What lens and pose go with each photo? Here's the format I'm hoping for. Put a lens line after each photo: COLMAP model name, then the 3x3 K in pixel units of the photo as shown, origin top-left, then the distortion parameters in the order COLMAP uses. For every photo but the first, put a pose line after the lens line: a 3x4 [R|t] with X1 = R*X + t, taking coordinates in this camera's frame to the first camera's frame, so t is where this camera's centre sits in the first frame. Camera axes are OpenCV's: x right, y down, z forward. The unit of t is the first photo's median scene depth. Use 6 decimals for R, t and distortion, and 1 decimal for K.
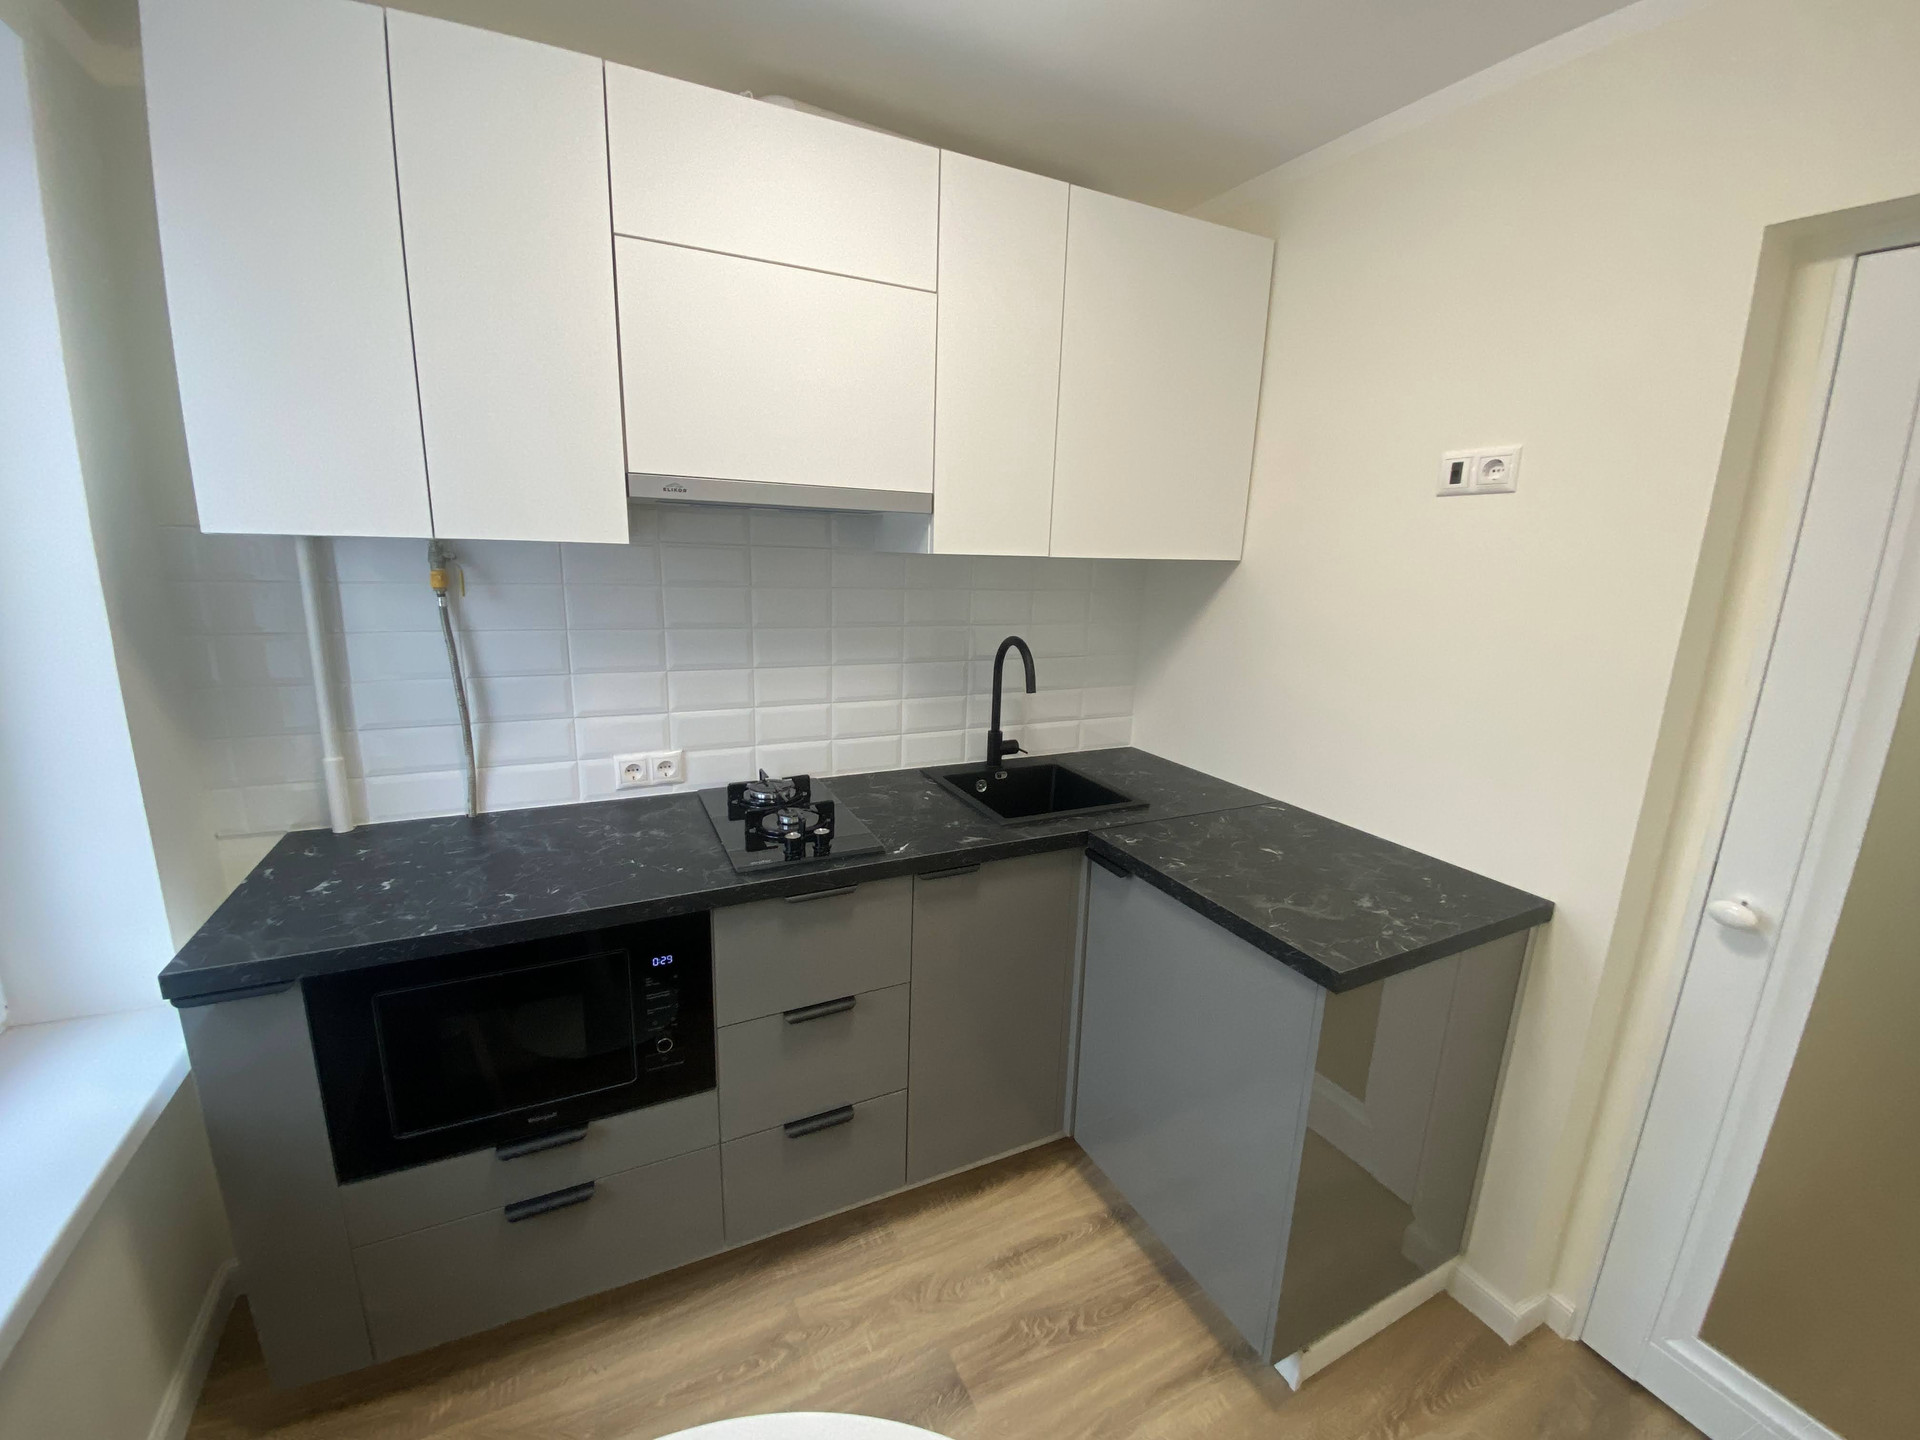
lens RADIAL K [[776.0, 0, 948.4], [0, 776.0, 719.0], [0, 0, 1]] dist [0.007891, -0.015110]
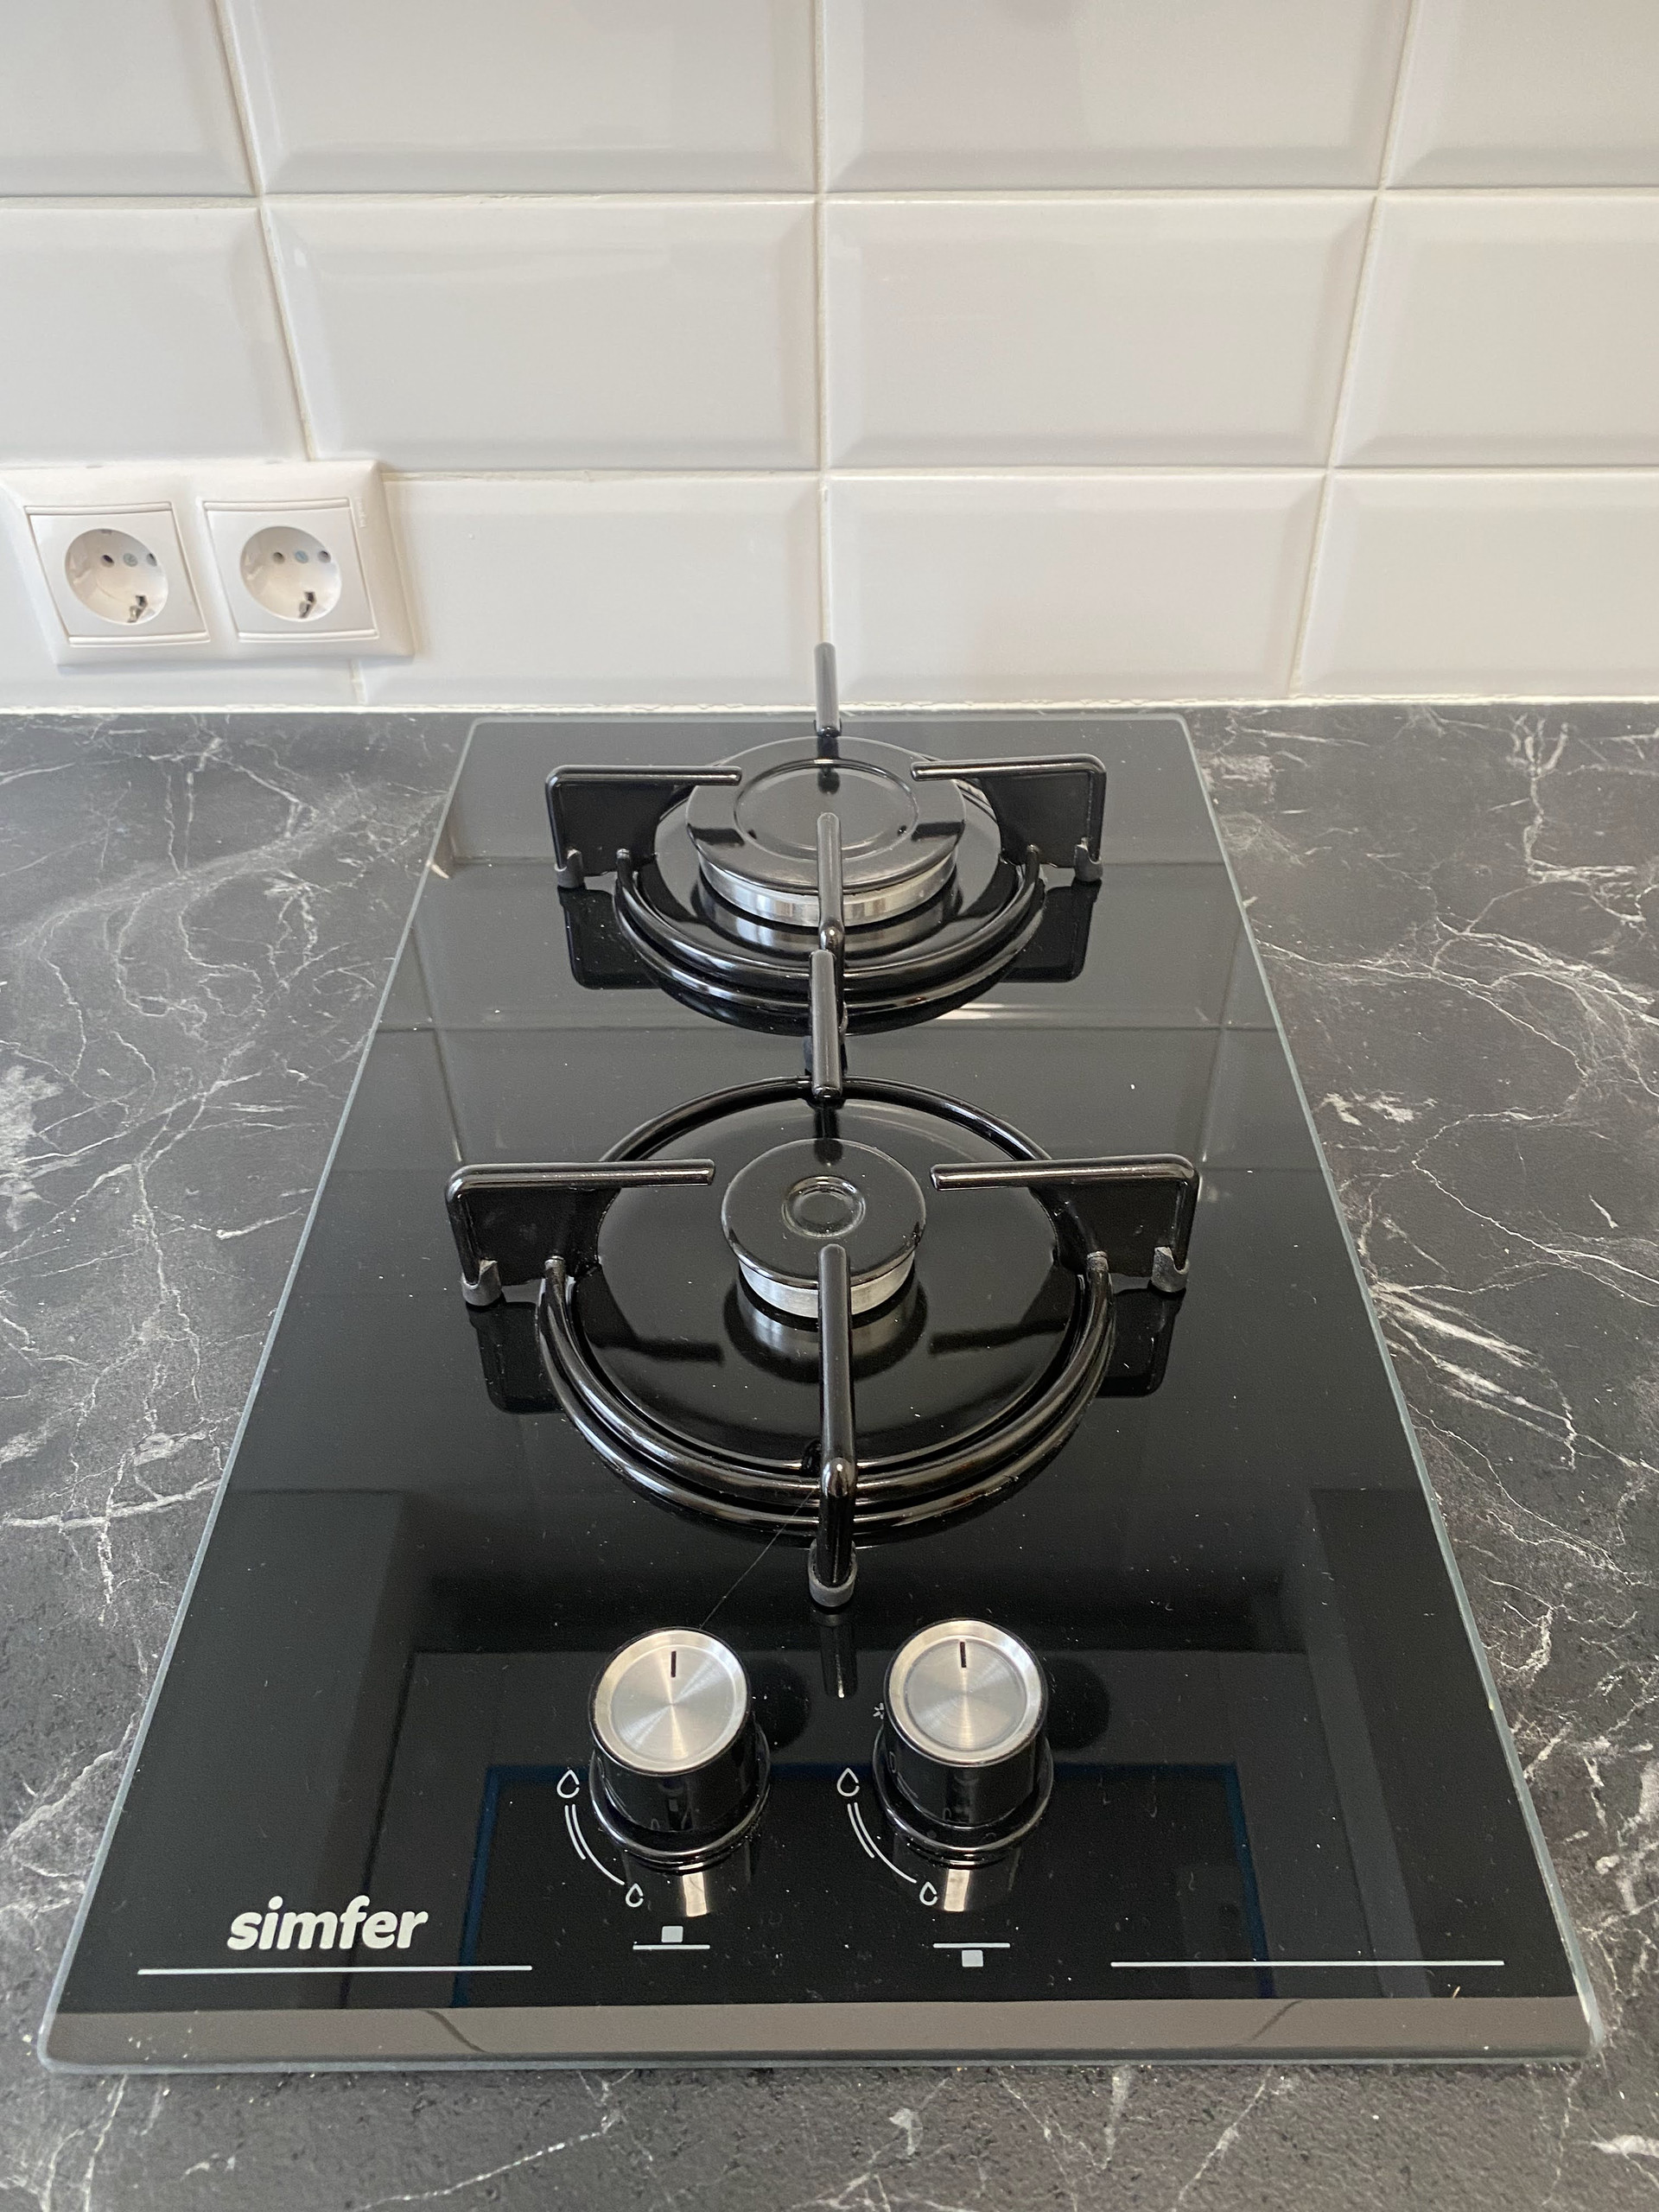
lens RADIAL K [[1710.9, 0, 828.5], [0, 1710.9, 1105.5], [0, 0, 1]] dist [0.035895, -0.002005]
pose [[0.900283, 0.259170, -0.349746, -0.112505], [-0.052284, 0.862011, 0.504185, -0.035579], [0.432154, -0.435623, 0.789604, 0.809568]]
